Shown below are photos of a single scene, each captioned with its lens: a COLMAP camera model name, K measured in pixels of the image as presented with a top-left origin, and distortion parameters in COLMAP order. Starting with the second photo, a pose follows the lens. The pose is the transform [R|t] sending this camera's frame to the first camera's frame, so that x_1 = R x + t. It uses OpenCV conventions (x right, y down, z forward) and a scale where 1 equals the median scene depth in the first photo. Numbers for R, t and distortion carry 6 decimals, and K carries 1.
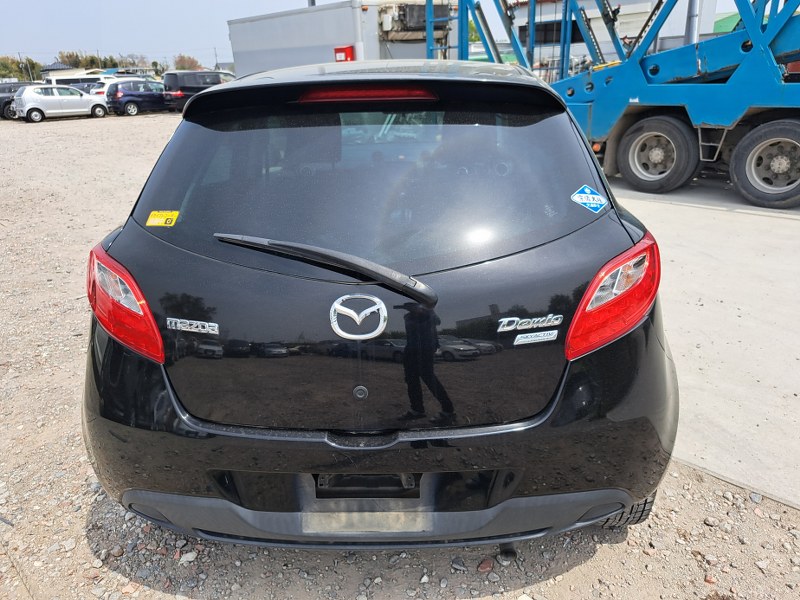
lens RADIAL K [[618.7, 0, 395.9], [0, 618.7, 297.8], [0, 0, 1]] dist [0.046492, -0.020460]
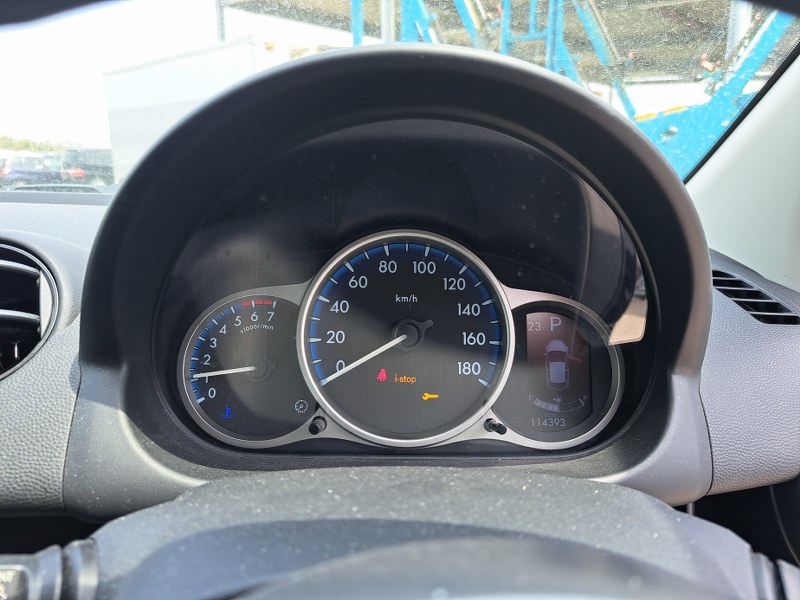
lens RADIAL K [[618.7, 0, 404.5], [0, 618.7, 305.6], [0, 0, 1]] dist [0.046492, -0.020460]
pose [[0.994132, 0.023445, 0.105600, 0.012914], [-0.008788, 0.990506, -0.137185, -0.028599], [-0.107814, 0.135452, 0.984900, 0.120835]]
